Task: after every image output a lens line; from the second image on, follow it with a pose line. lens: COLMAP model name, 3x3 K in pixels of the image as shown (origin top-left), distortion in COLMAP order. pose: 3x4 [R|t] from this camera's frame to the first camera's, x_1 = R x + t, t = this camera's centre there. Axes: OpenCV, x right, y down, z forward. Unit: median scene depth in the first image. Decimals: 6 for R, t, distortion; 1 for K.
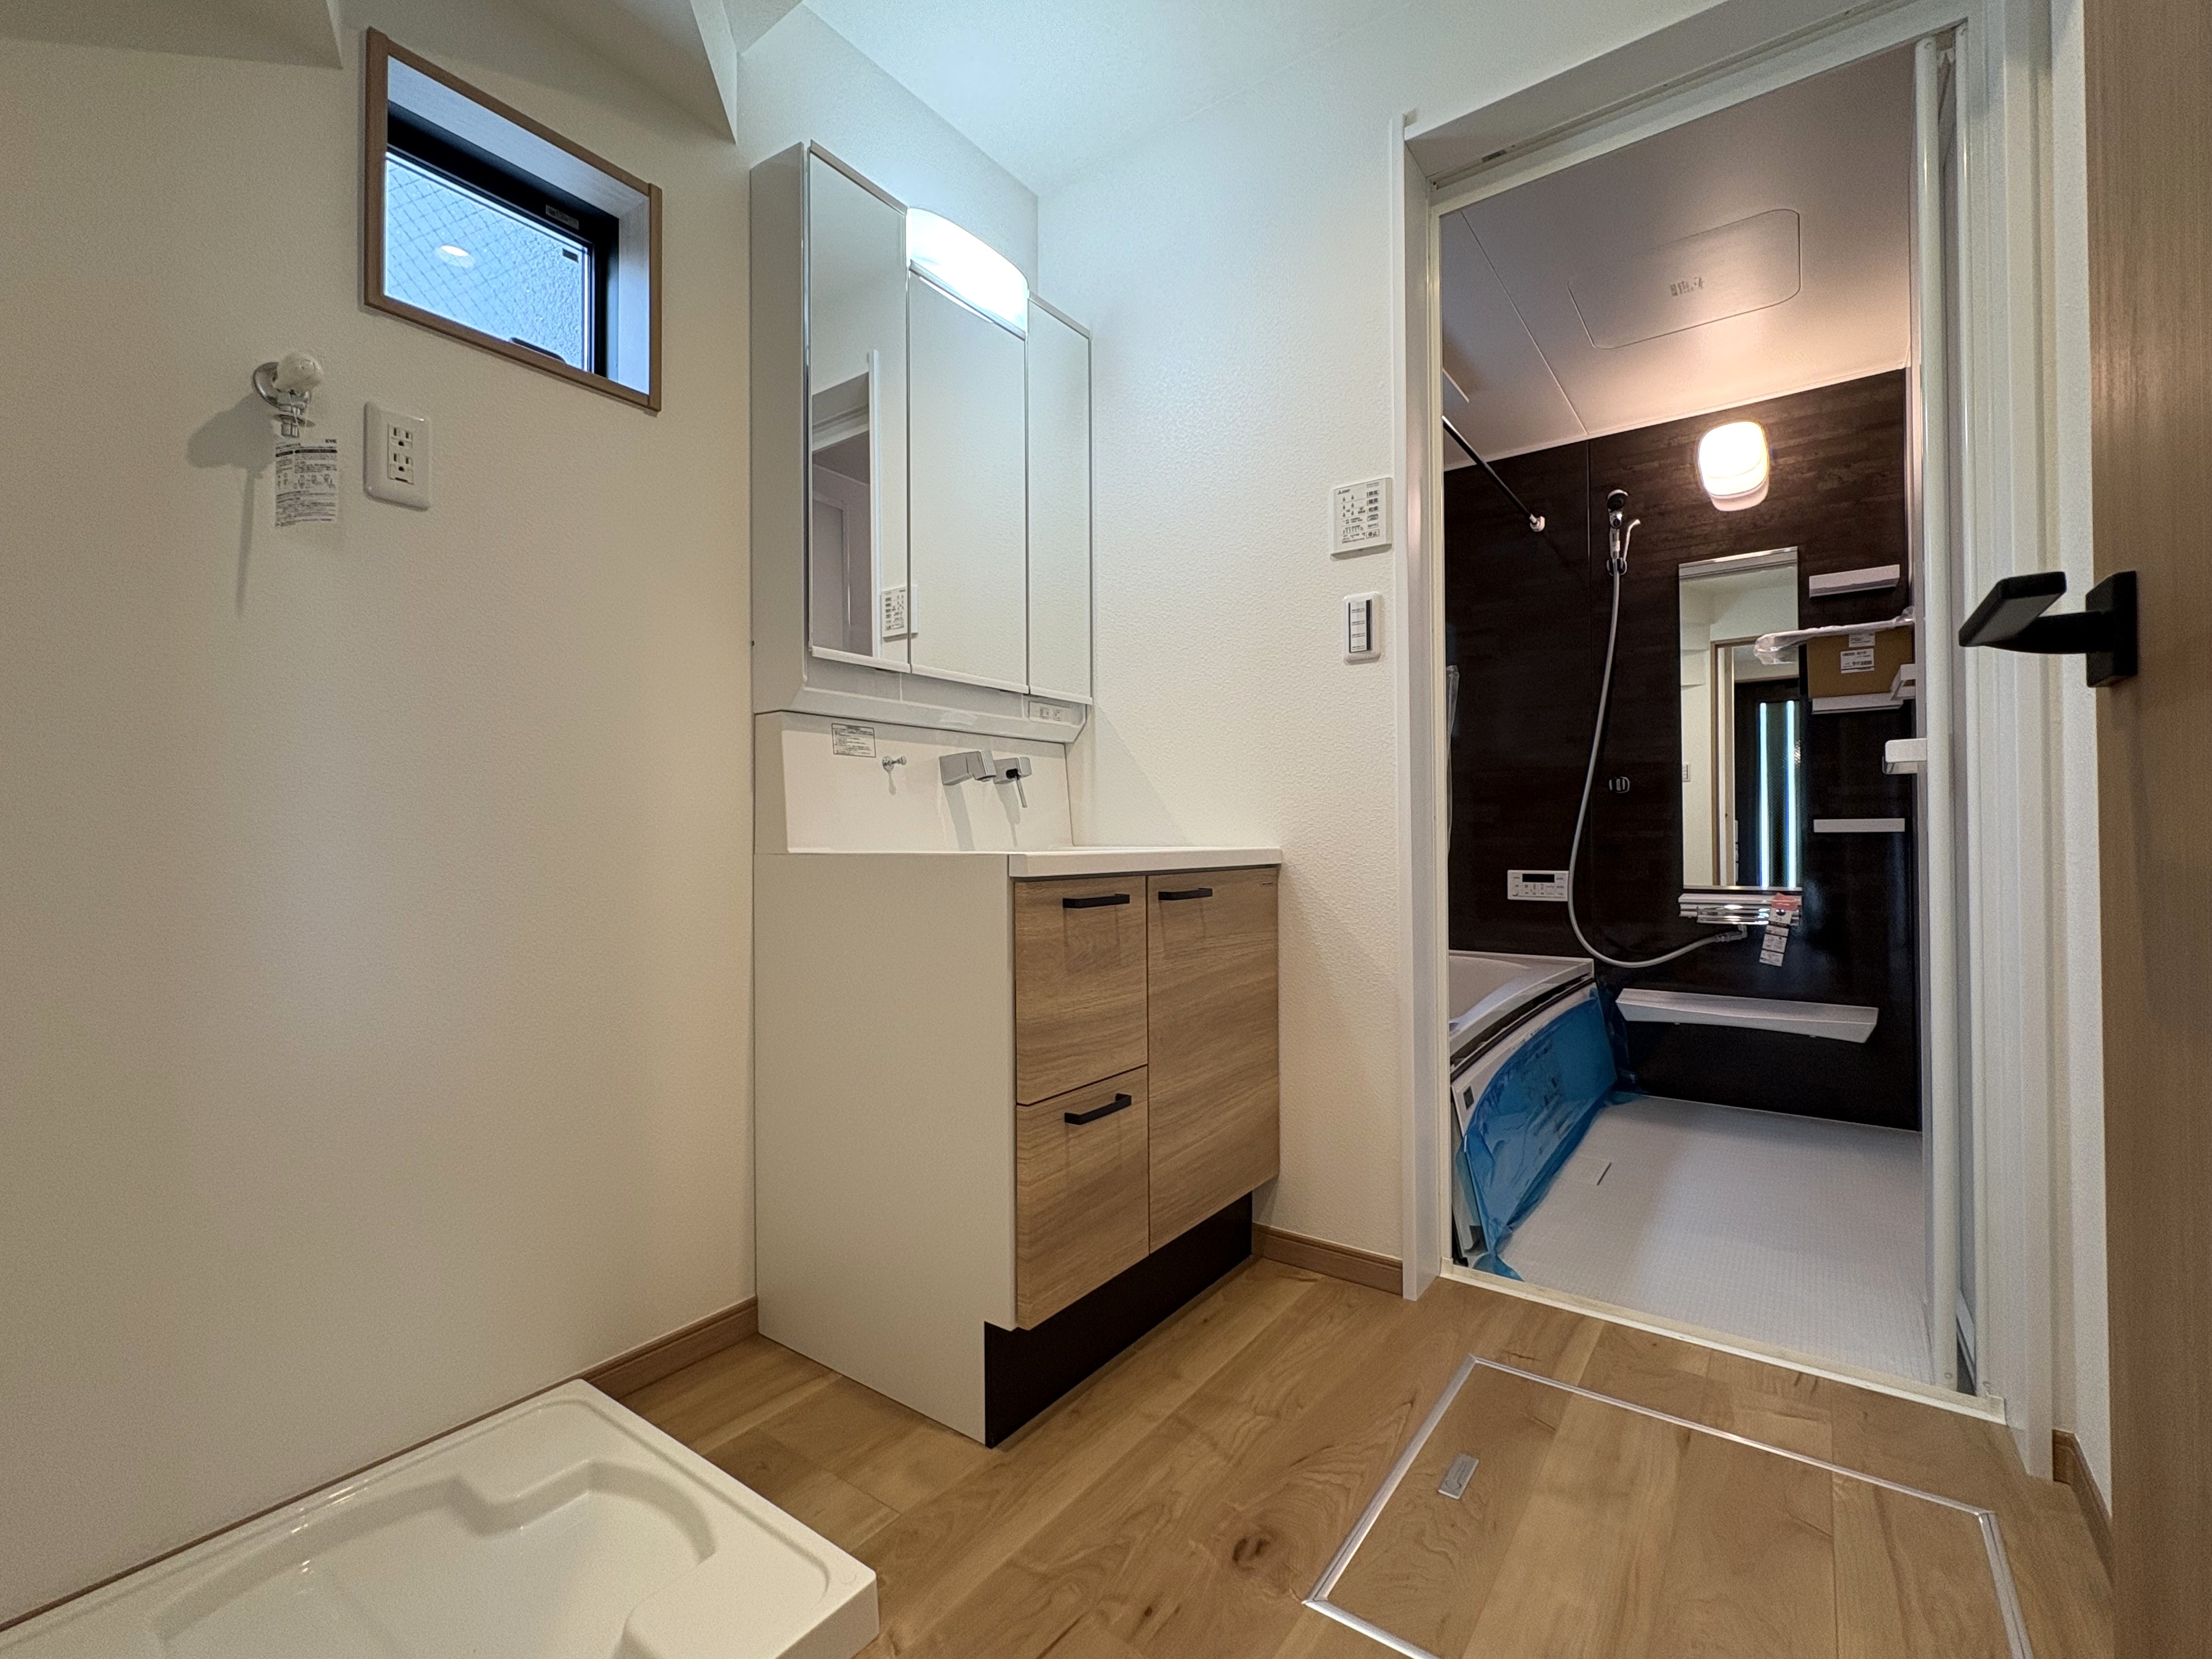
lens RADIAL K [[966.4, 0, 1106.3], [0, 966.4, 824.0], [0, 0, 1]] dist [0.004363, 0.000341]
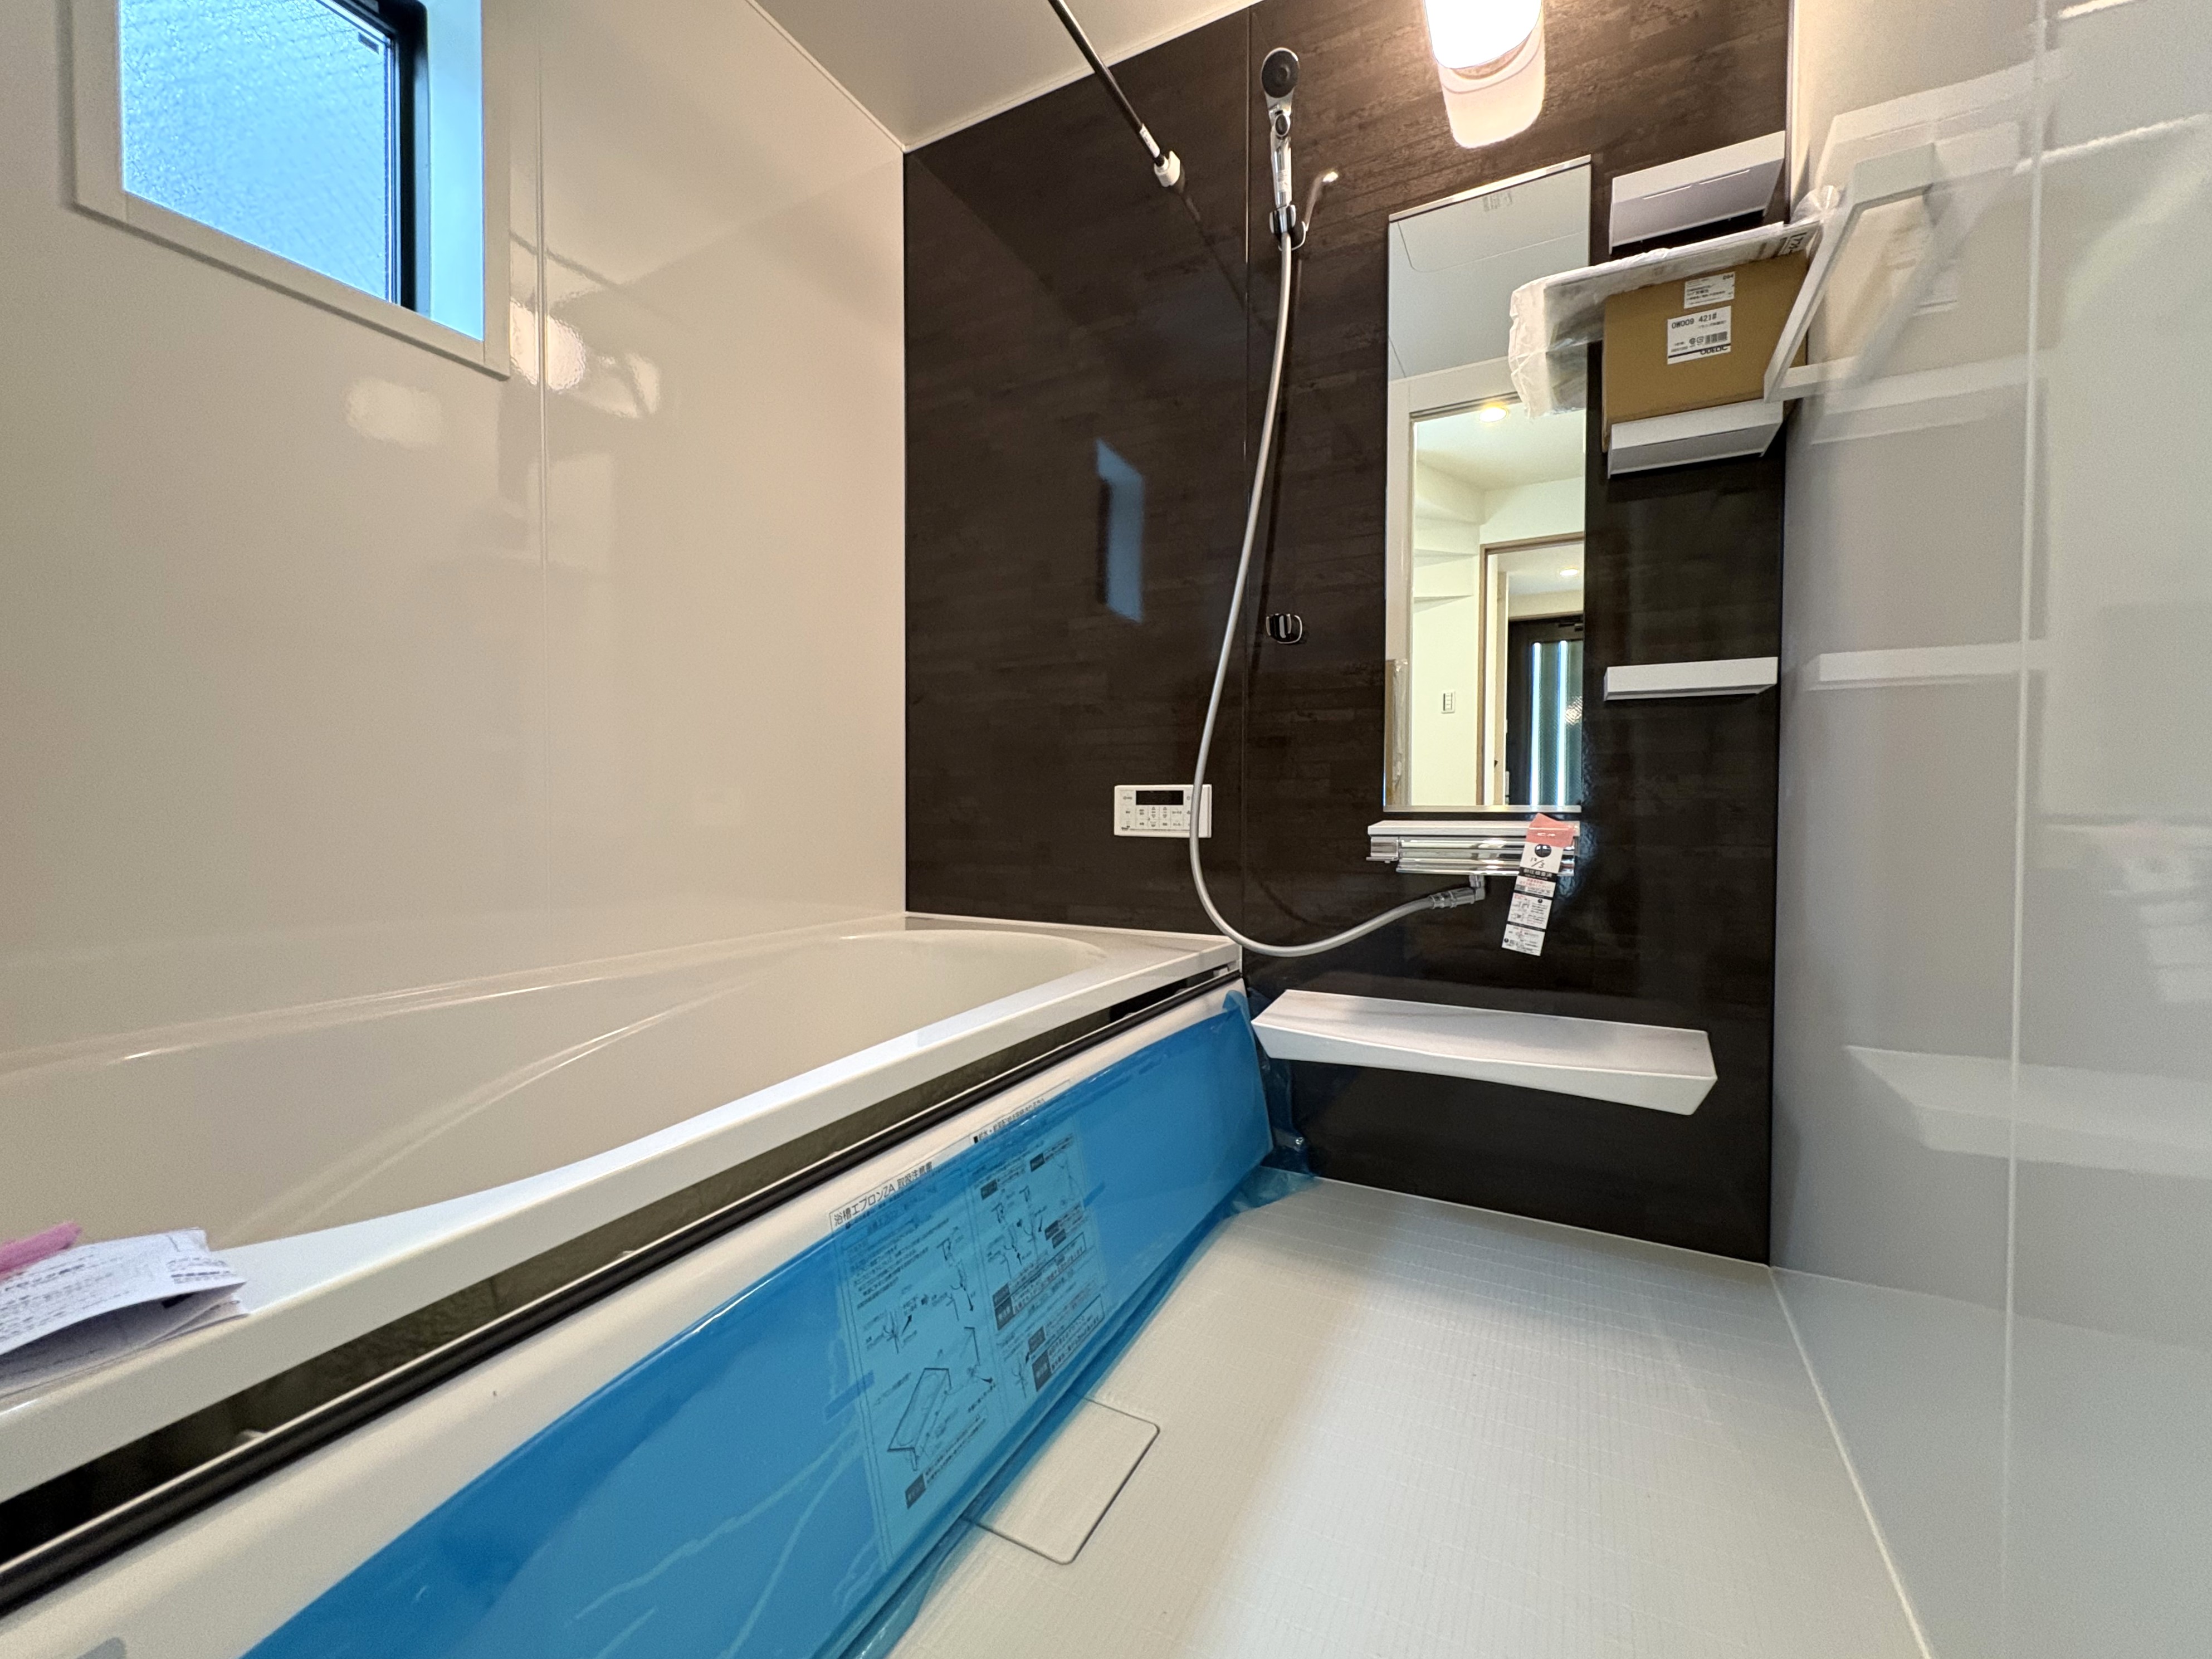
lens RADIAL K [[884.3, 0, 1105.3], [0, 884.3, 829.4], [0, 0, 1]] dist [-0.001198, 0.000154]
pose [[0.990073, 0.003415, 0.140509, 0.363263], [-0.008912, 0.999219, 0.038506, 0.058179], [-0.140268, -0.039376, 0.989330, 0.515512]]
